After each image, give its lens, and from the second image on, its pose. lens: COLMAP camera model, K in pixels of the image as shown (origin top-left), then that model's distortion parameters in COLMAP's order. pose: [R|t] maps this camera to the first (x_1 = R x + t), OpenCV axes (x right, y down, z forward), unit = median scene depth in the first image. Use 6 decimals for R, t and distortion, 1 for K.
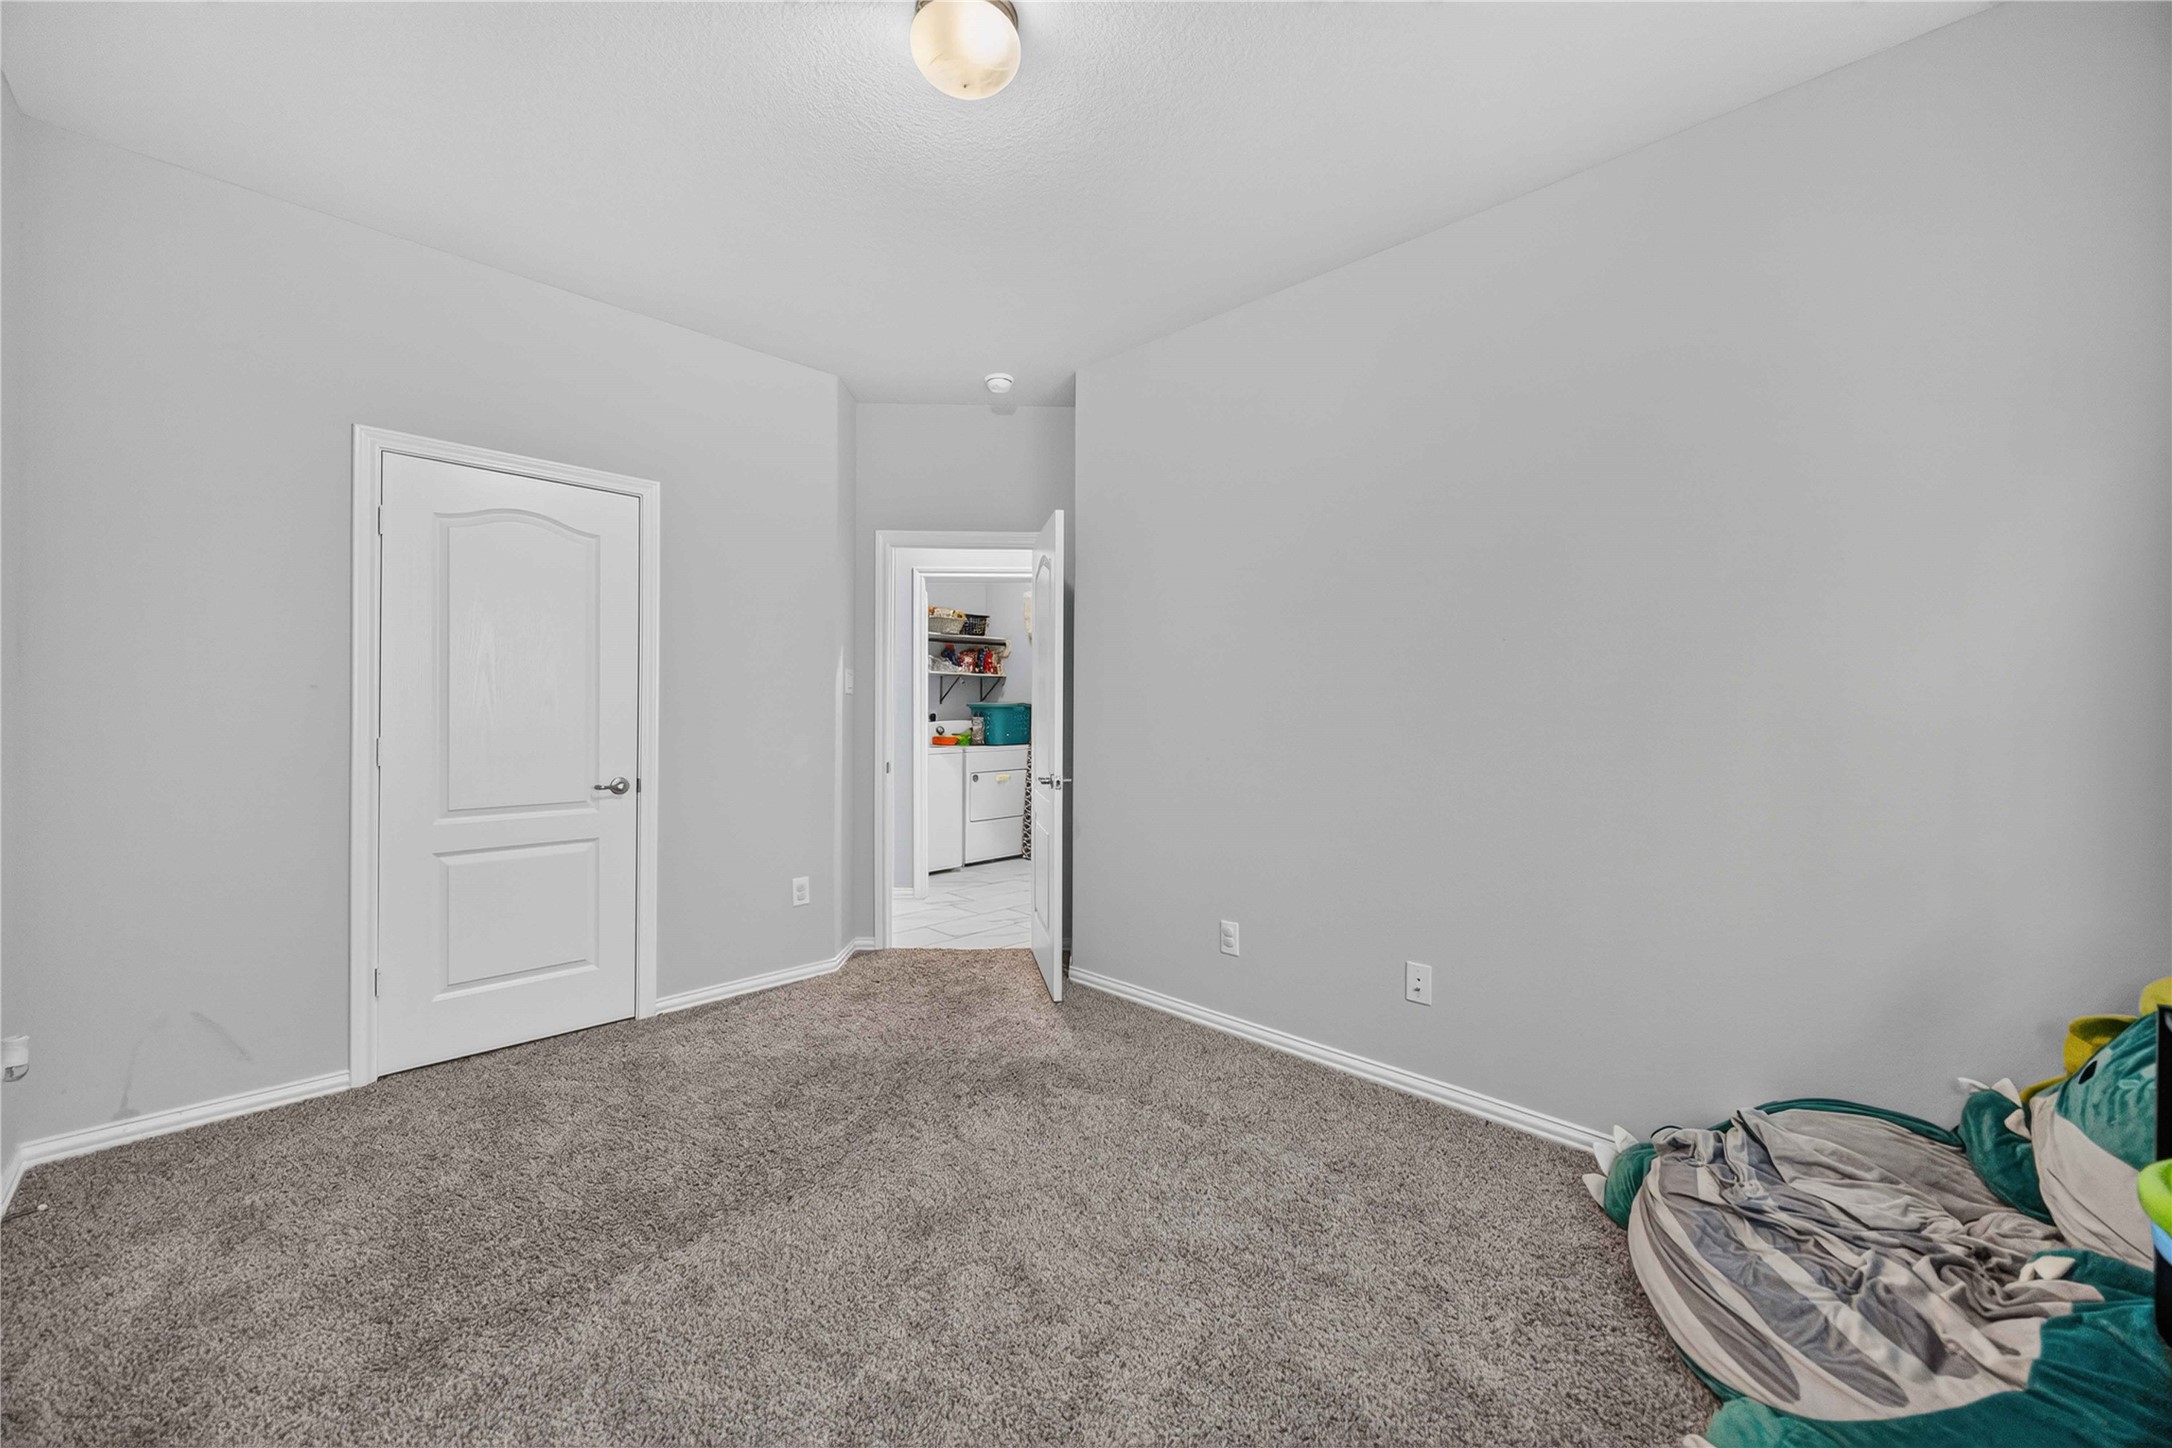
lens RADIAL K [[823.6, 0, 1091.9], [0, 823.6, 723.2], [0, 0, 1]] dist [-0.014349, -0.000035]
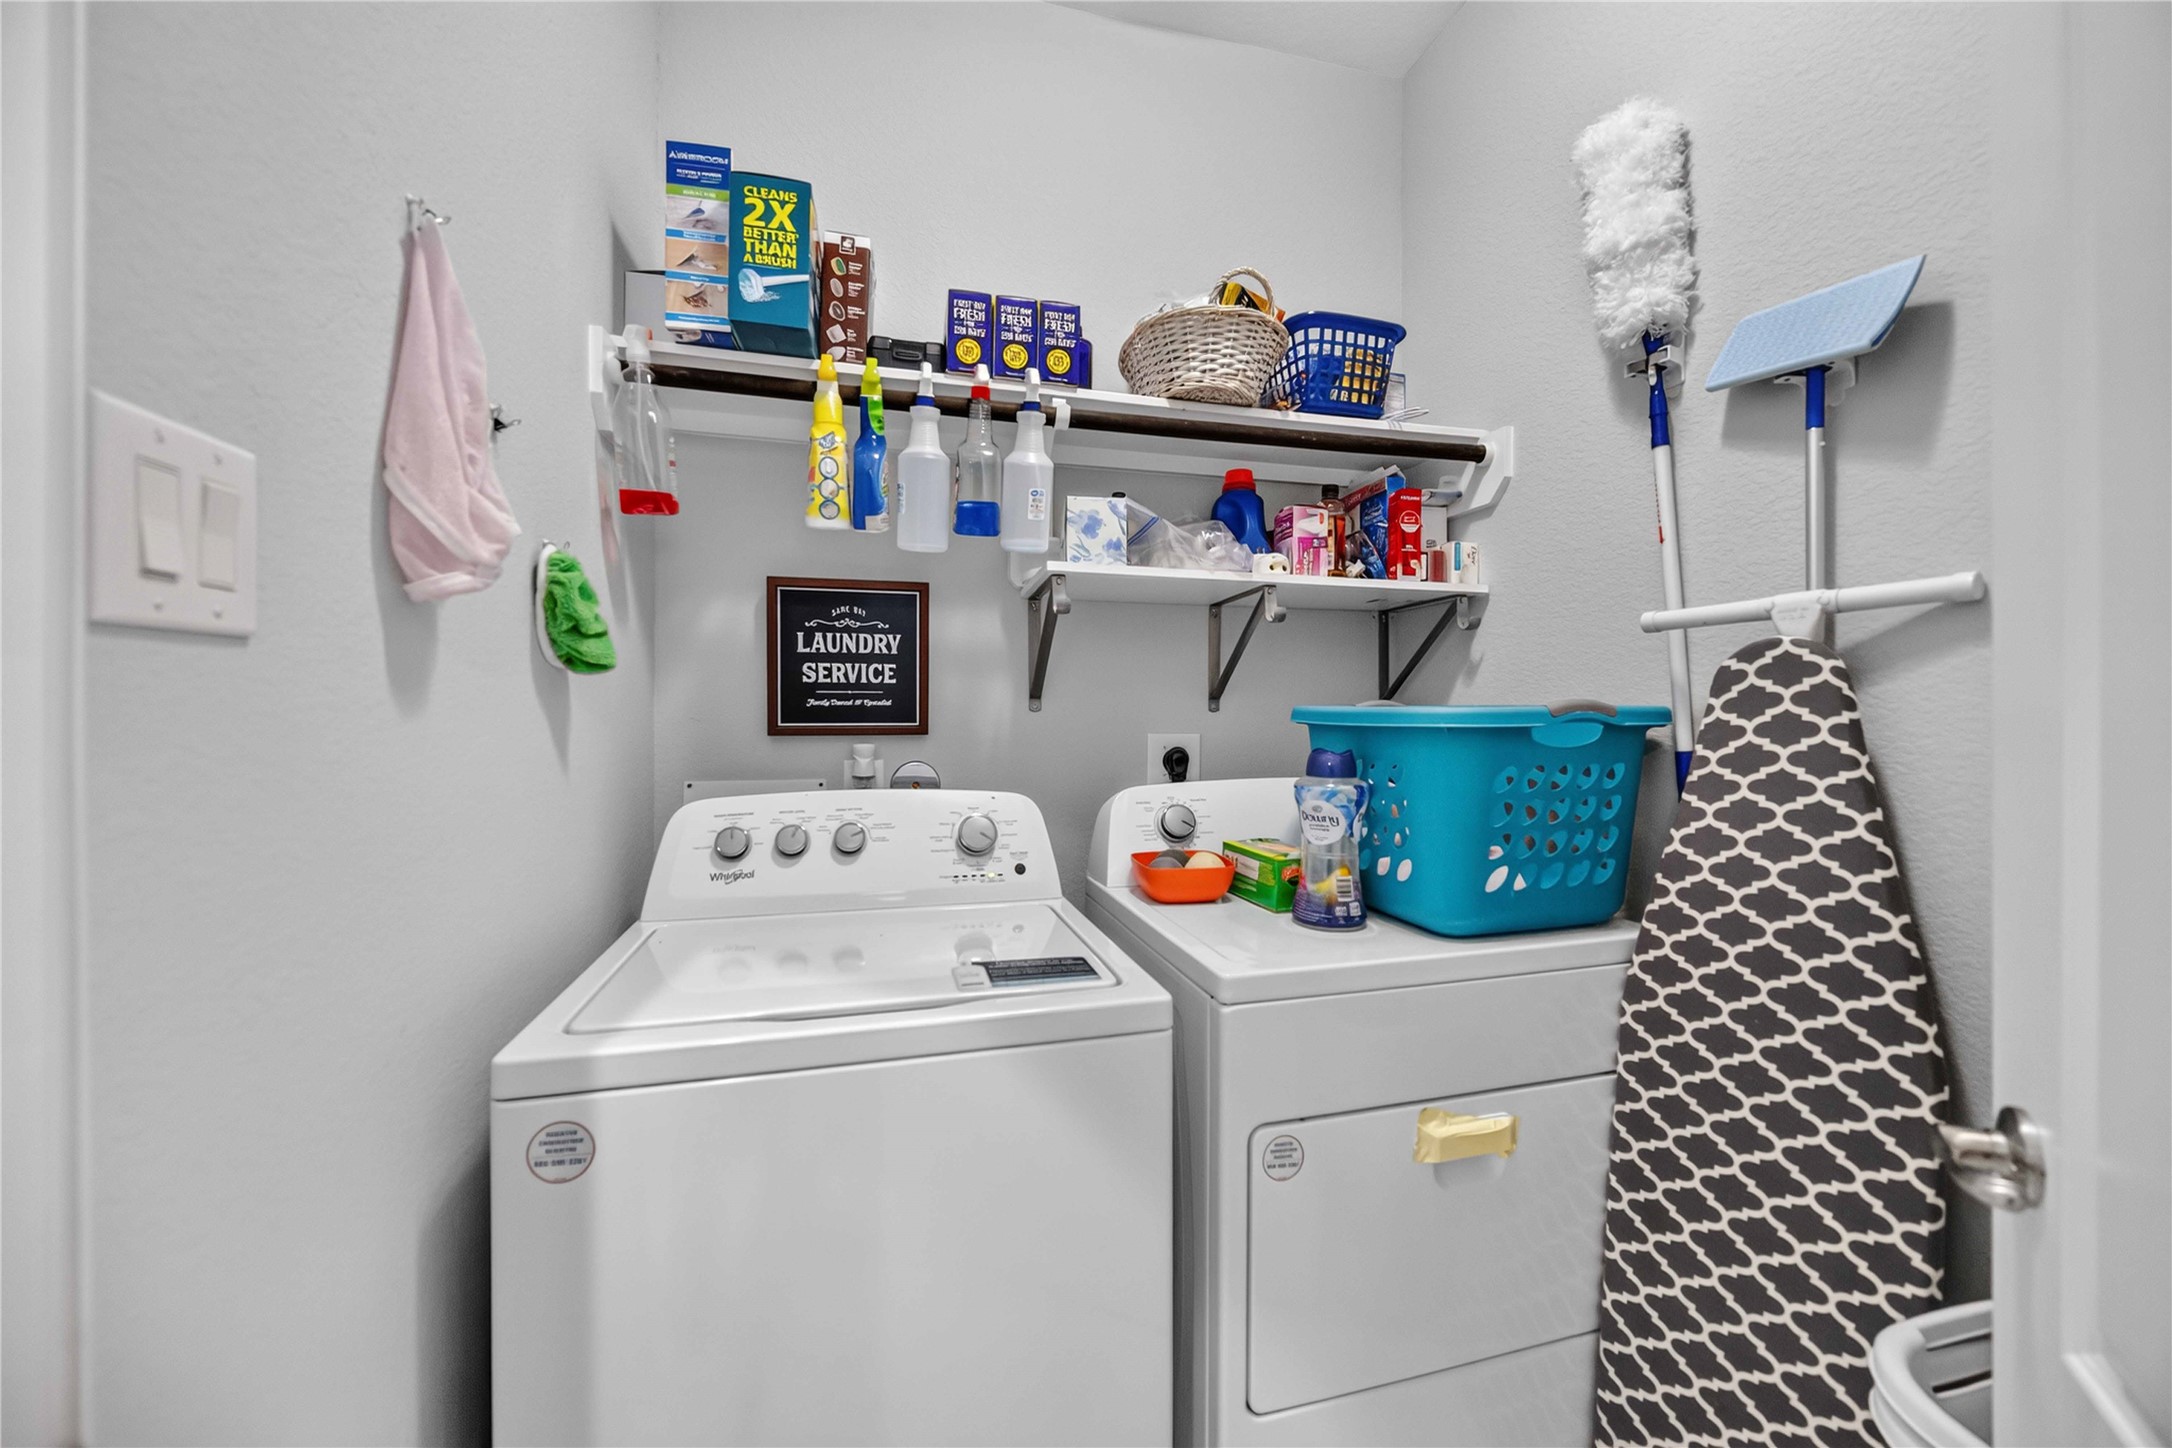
lens RADIAL K [[823.6, 0, 1094.5], [0, 823.6, 718.8], [0, 0, 1]] dist [-0.014349, -0.000035]
pose [[0.854748, -0.002848, -0.519035, -0.080723], [0.000684, 0.999990, -0.004360, -0.020052], [0.519042, 0.003372, 0.854742, 0.764689]]
